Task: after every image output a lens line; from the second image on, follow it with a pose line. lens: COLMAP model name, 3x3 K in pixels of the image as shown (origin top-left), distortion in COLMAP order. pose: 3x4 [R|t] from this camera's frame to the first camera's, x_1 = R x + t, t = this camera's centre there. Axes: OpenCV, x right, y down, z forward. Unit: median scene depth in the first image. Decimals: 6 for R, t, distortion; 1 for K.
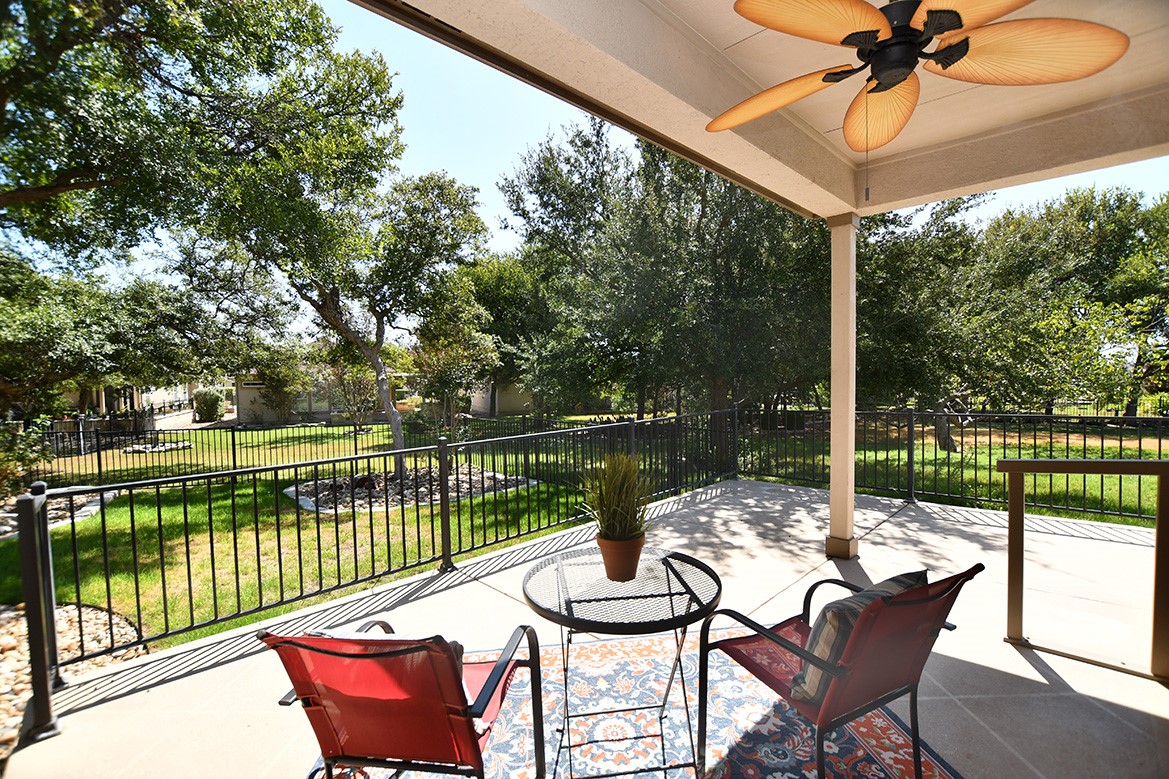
lens RADIAL K [[525.3, 0, 578.2], [0, 525.3, 388.7], [0, 0, 1]] dist [-0.025954, -0.000953]
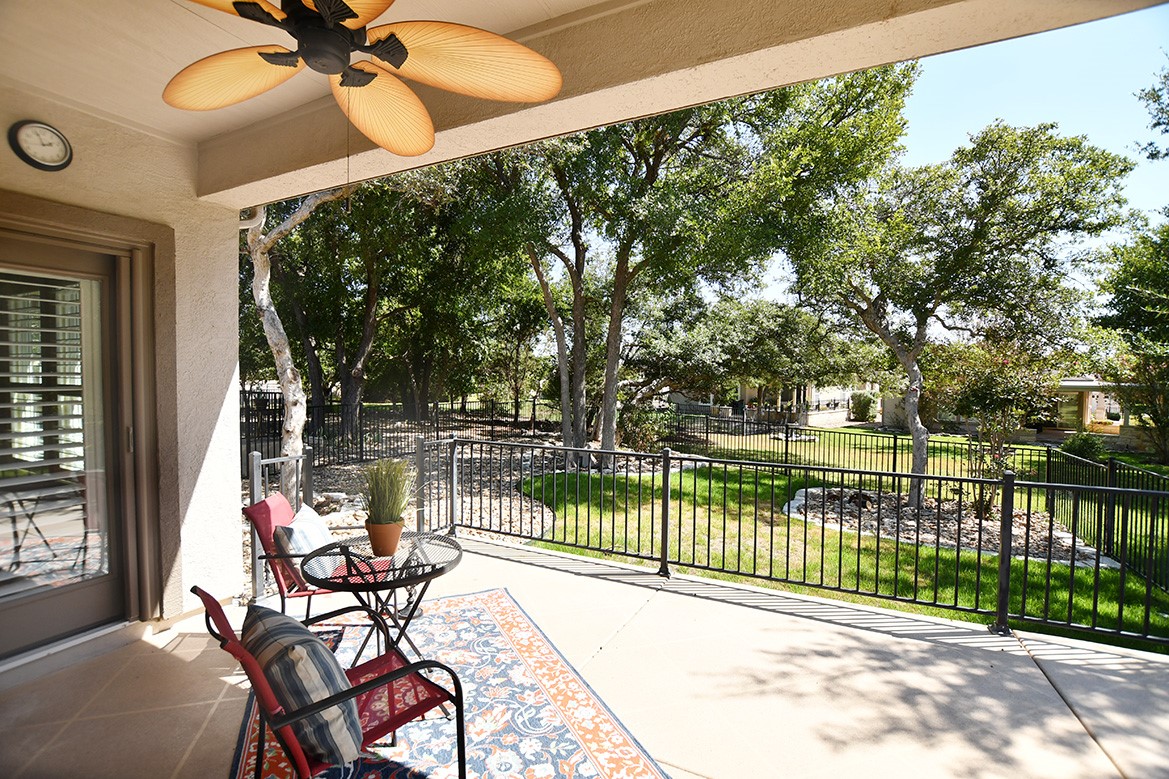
lens RADIAL K [[525.3, 0, 581.7], [0, 525.3, 389.7], [0, 0, 1]] dist [-0.025954, -0.000953]
pose [[0.323172, 0.043093, -0.945359, 0.225347], [-0.045370, 0.998519, 0.030006, -0.016049], [0.945252, 0.033194, 0.324649, 0.163222]]
